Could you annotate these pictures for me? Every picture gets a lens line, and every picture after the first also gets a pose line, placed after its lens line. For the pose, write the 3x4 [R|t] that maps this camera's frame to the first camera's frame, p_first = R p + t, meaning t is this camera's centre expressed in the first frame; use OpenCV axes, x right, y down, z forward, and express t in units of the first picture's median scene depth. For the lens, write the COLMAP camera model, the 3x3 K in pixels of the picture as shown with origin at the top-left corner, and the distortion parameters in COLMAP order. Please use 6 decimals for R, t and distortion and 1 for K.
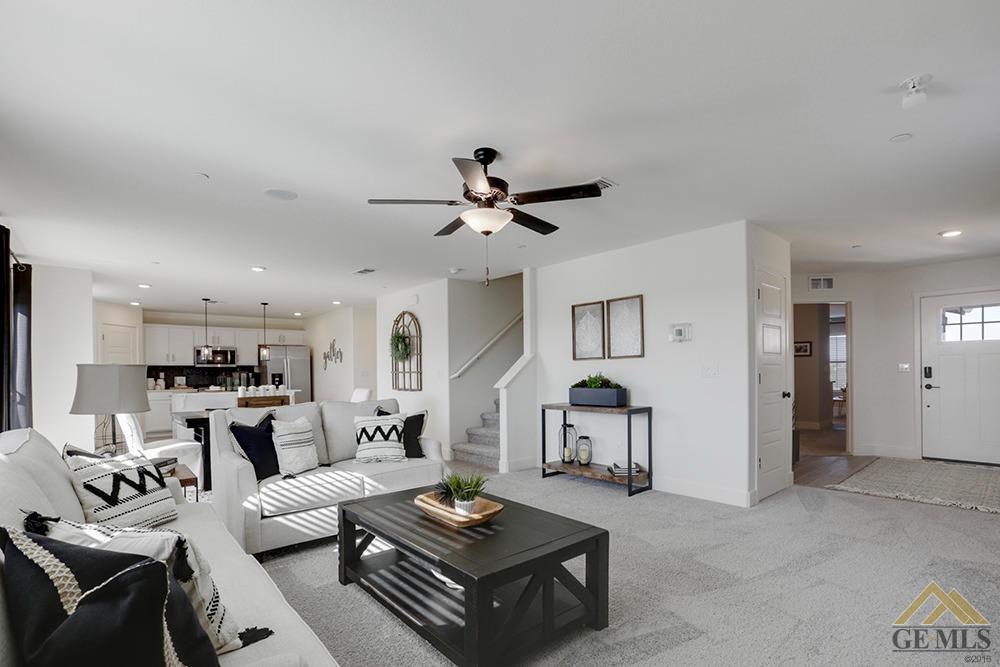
lens RADIAL K [[479.7, 0, 500.5], [0, 479.7, 370.2], [0, 0, 1]] dist [-0.014177, 0.000073]
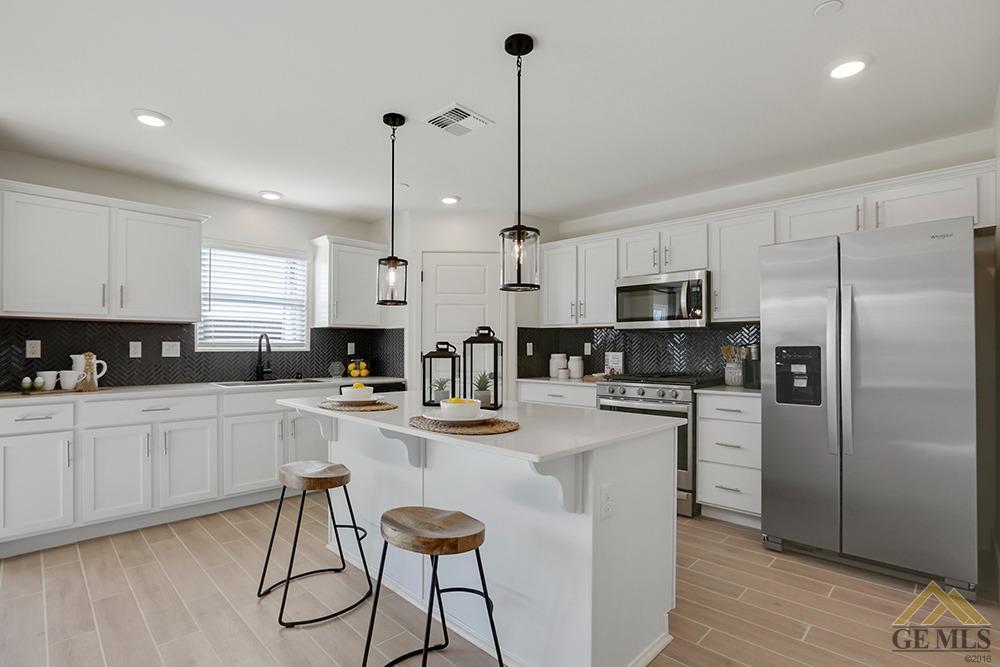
lens RADIAL K [[490.2, 0, 499.1], [0, 490.2, 352.4], [0, 0, 1]] dist [0.000951, 0.000064]
pose [[0.099178, 0.021087, -0.994846, -0.224122], [0.001720, 0.999770, 0.021363, 0.003954], [0.995068, -0.003830, 0.099119, 0.839491]]
